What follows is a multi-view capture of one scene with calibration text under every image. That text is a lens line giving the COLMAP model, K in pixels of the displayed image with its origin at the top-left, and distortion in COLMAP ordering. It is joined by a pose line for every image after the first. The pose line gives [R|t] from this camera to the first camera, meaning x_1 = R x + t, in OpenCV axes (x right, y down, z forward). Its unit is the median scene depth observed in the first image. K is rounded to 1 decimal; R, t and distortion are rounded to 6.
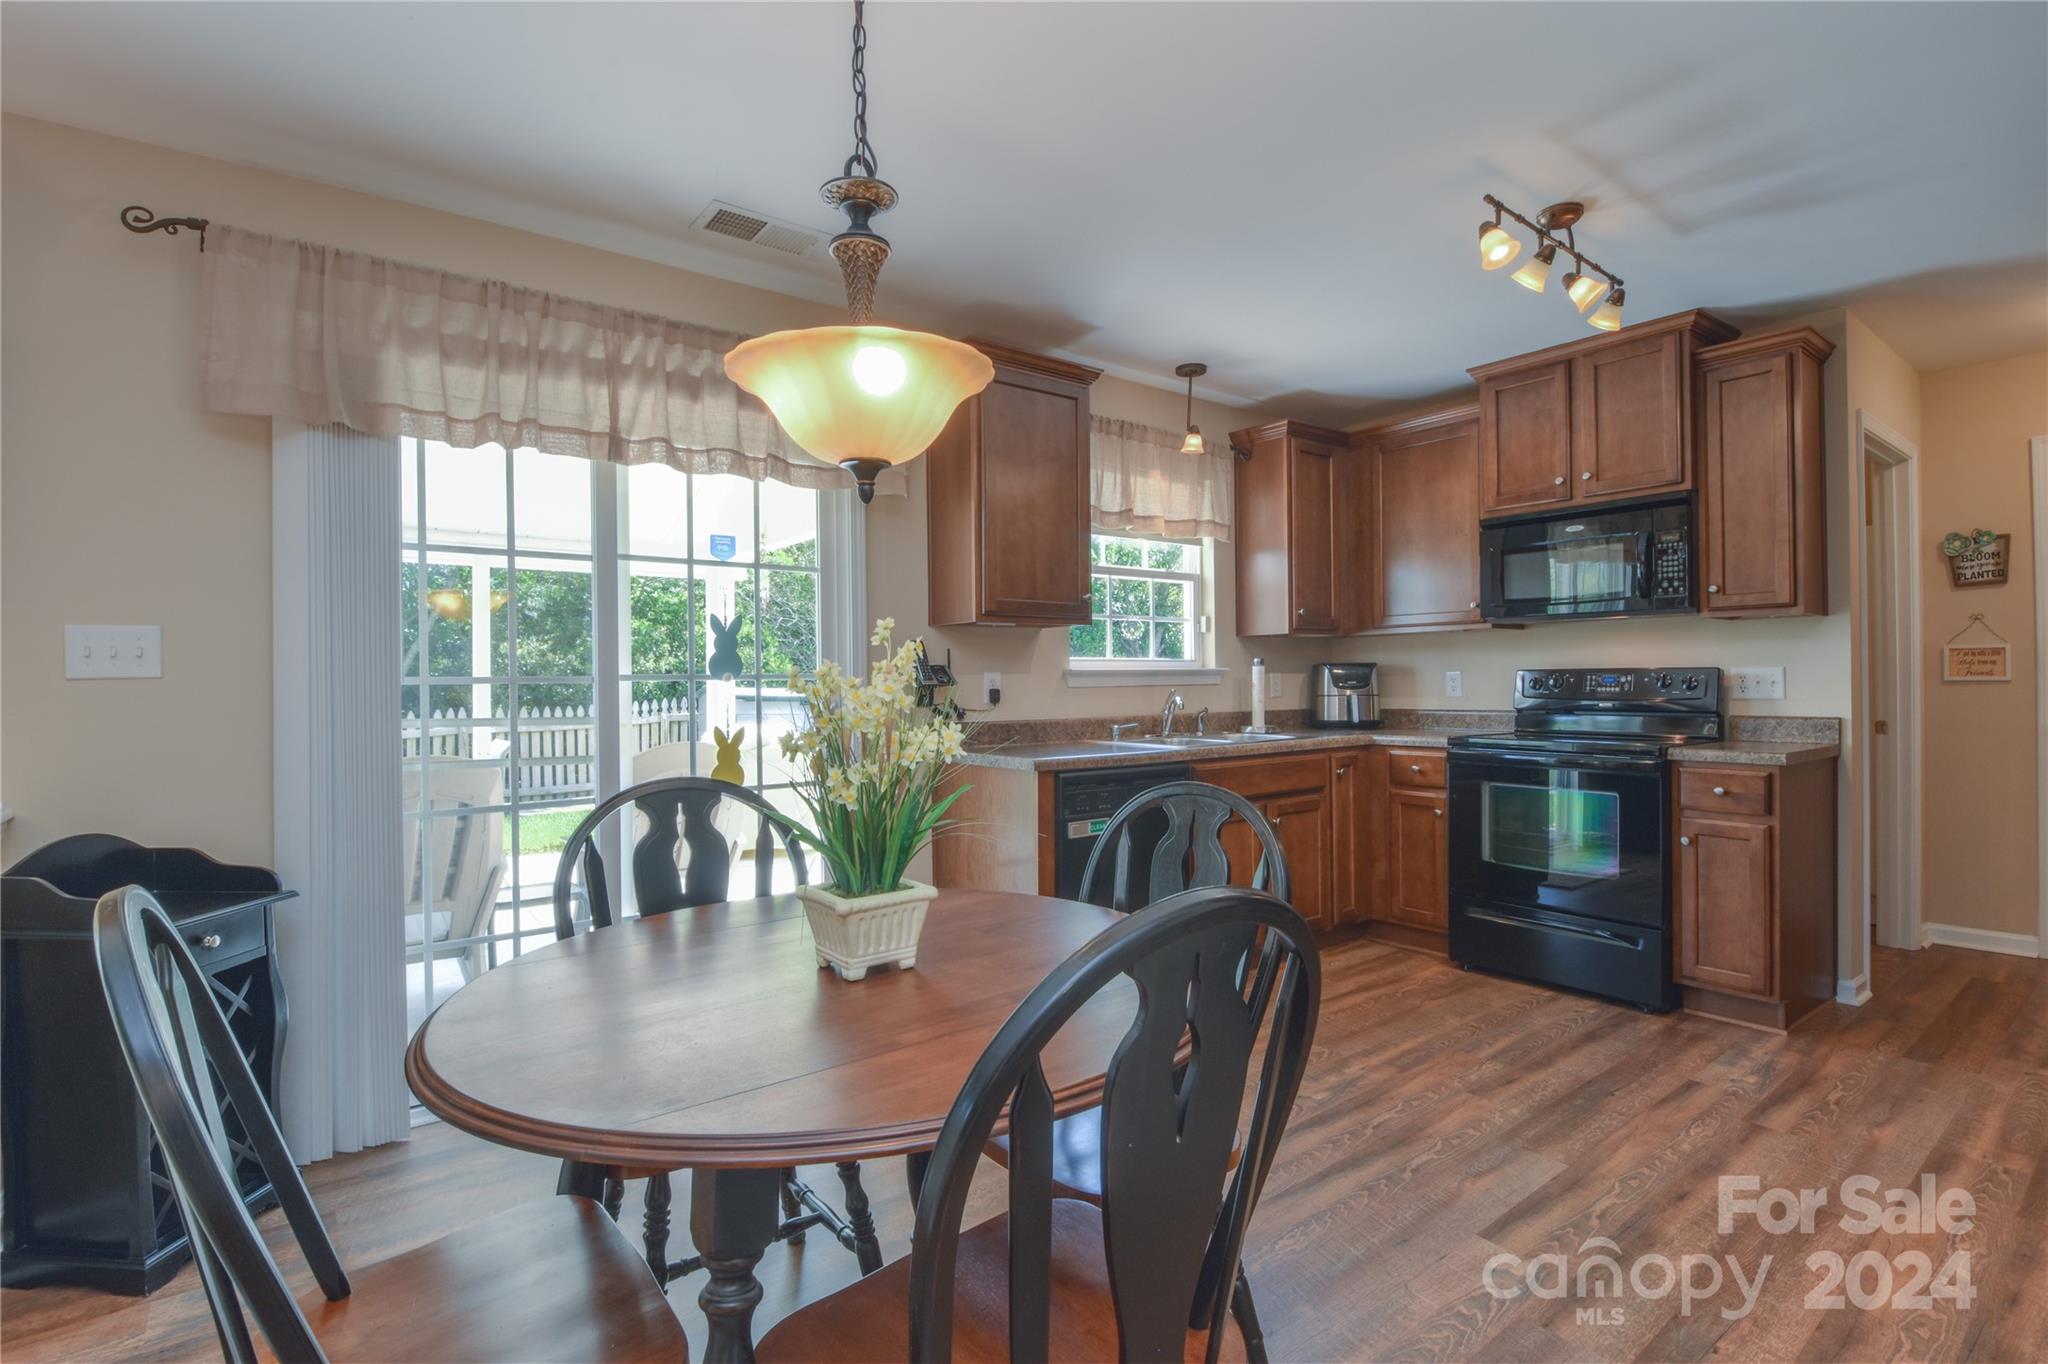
lens RADIAL K [[961.2, 0, 1027.9], [0, 961.2, 683.7], [0, 0, 1]] dist [0.003203, -0.014609]
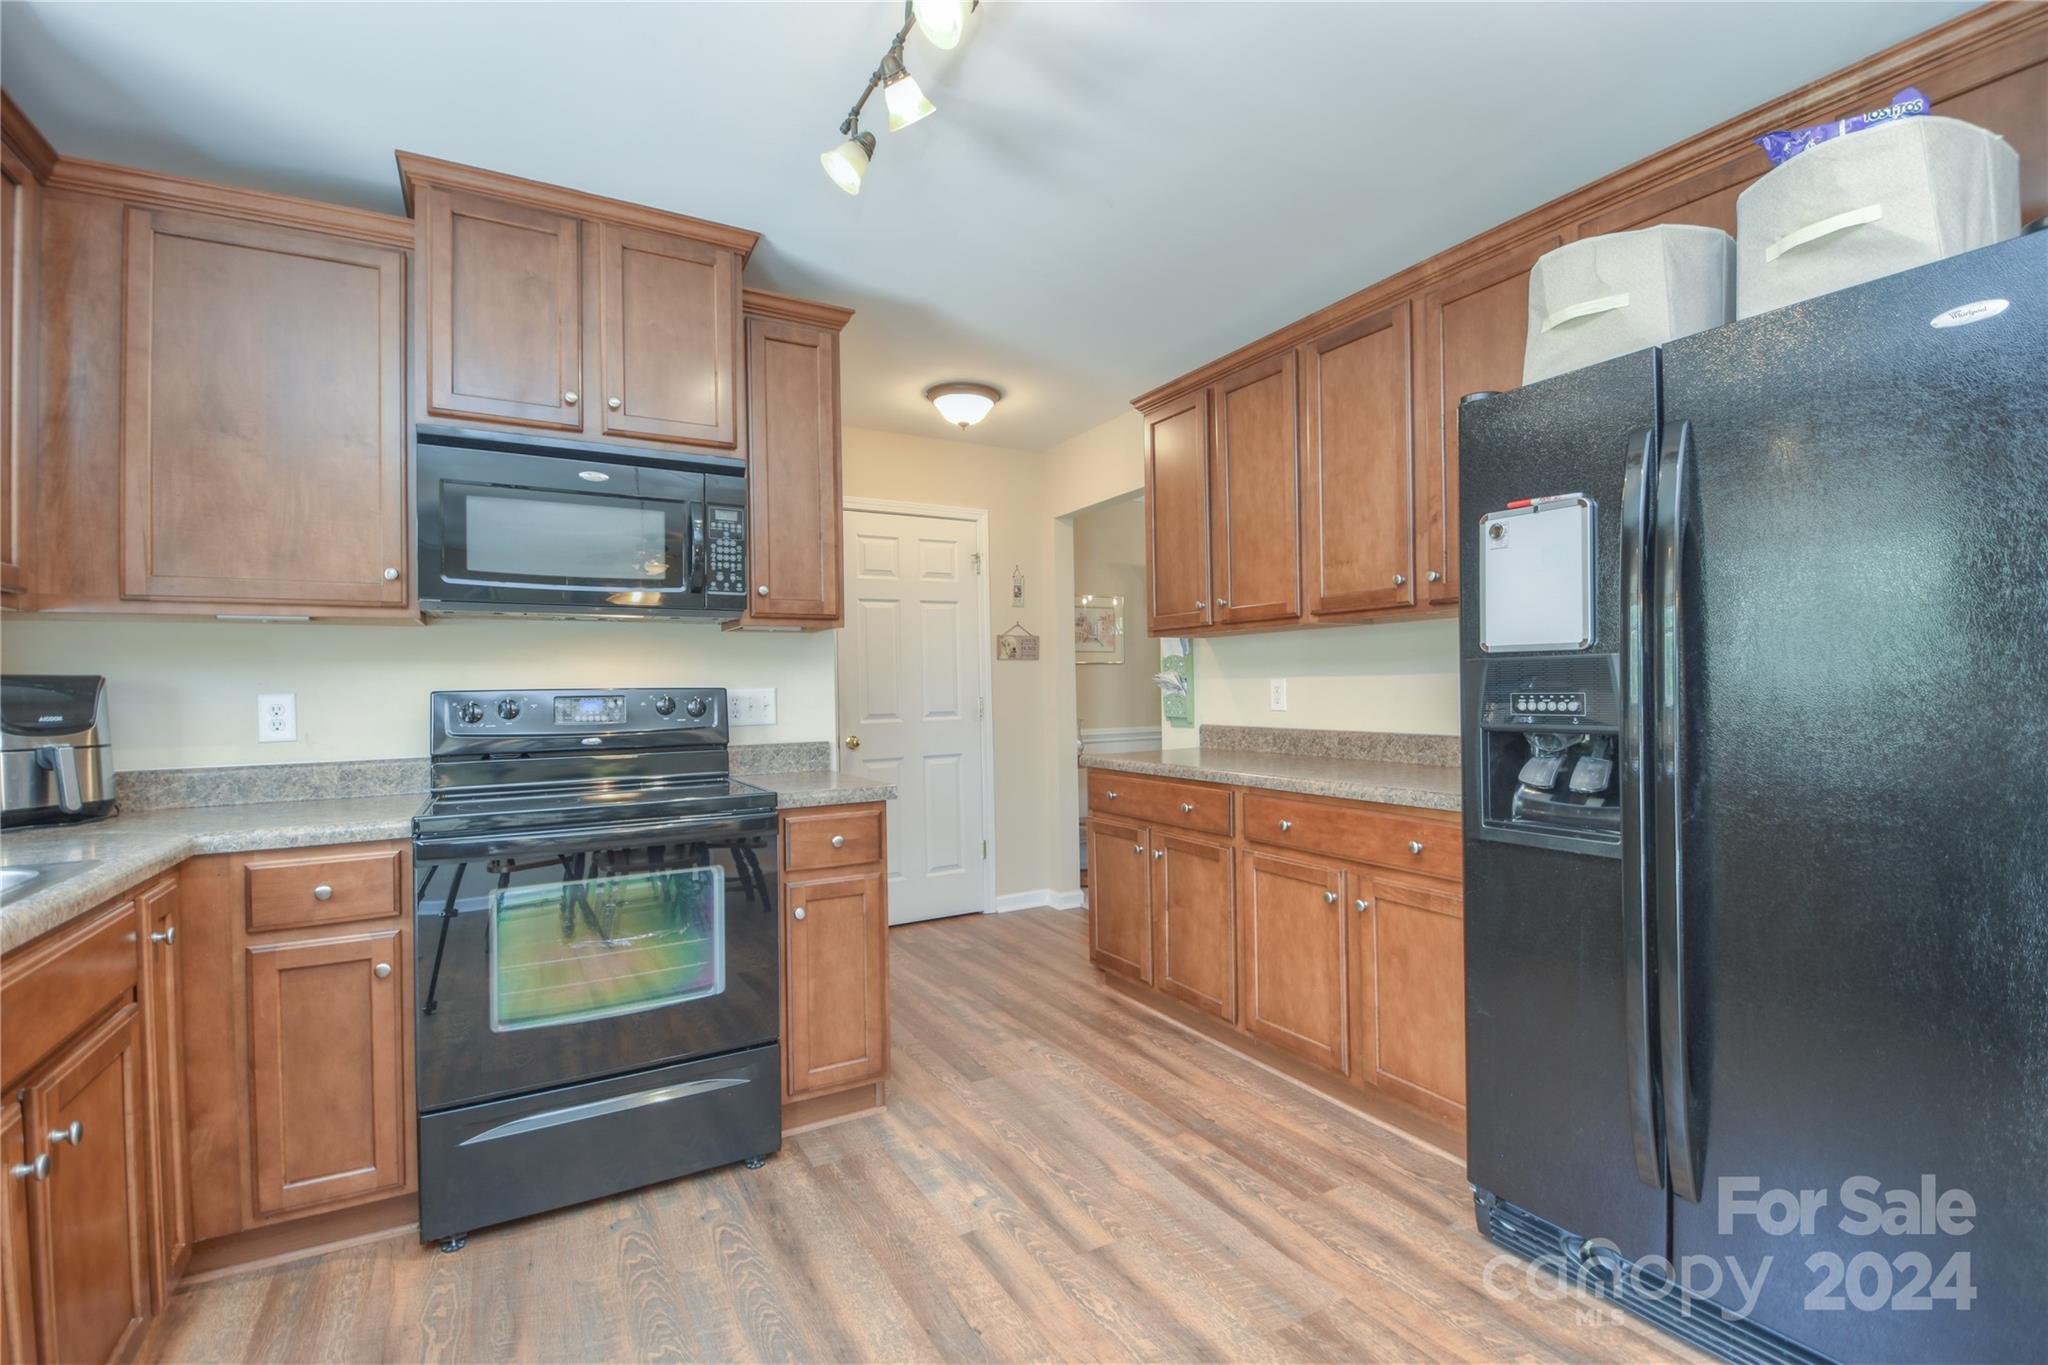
lens RADIAL K [[895.8, 0, 1026.6], [0, 895.8, 685.9], [0, 0, 1]] dist [0.011761, -0.019769]
pose [[0.129820, 0.009381, 0.991493, -0.002101], [0.015232, 0.999818, -0.011454, -0.006308], [-0.991421, 0.016589, 0.129653, 0.673005]]
